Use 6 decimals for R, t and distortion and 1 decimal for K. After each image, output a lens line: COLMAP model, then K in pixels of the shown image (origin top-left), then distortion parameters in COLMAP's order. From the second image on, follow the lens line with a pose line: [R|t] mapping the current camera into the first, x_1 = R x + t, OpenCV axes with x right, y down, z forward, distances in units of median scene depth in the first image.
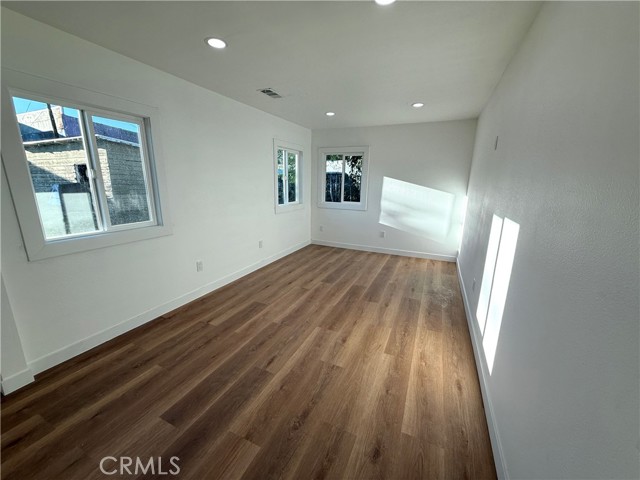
lens RADIAL K [[254.4, 0, 319.1], [0, 254.4, 240.1], [0, 0, 1]] dist [0.001180, -0.000008]
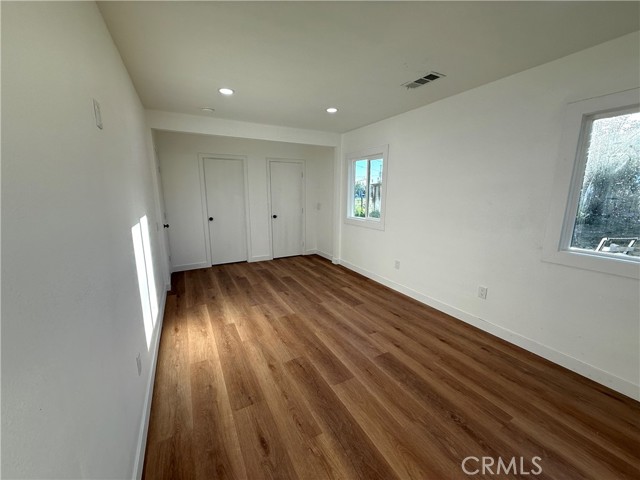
lens RADIAL K [[254.4, 0, 319.1], [0, 254.4, 240.1], [0, 0, 1]] dist [0.001180, -0.000008]
pose [[-0.599517, 0.136958, -0.788557, 0.700435], [-0.191715, 0.931994, 0.307625, -0.314116], [0.777062, 0.335604, -0.532489, 1.377252]]
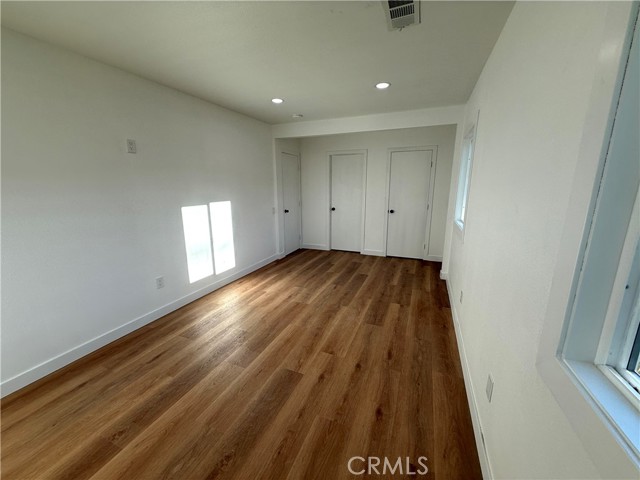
lens RADIAL K [[254.4, 0, 319.1], [0, 254.4, 240.1], [0, 0, 1]] dist [0.001180, -0.000008]
pose [[-0.999175, -0.001778, -0.040570, -0.005165], [-0.019064, 0.902644, 0.429966, -0.396173], [0.035856, 0.430385, -0.901933, 1.689498]]
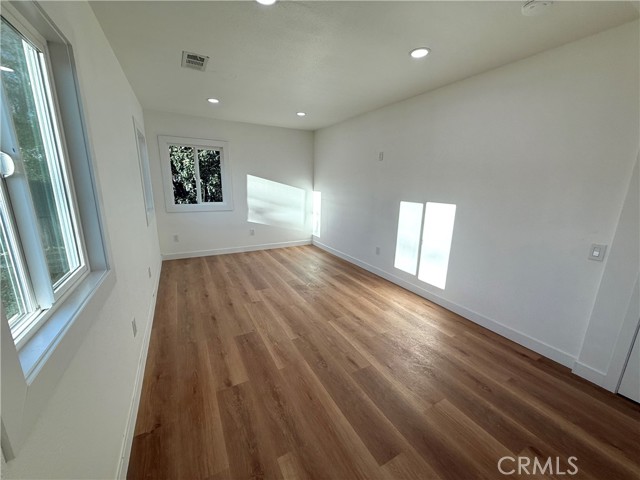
lens RADIAL K [[254.4, 0, 319.1], [0, 254.4, 240.1], [0, 0, 1]] dist [0.001180, -0.000008]
pose [[0.594864, -0.185474, 0.782136, -0.669338], [0.173509, 0.979705, 0.100360, -0.081647], [-0.784877, 0.076007, 0.614973, 0.310089]]
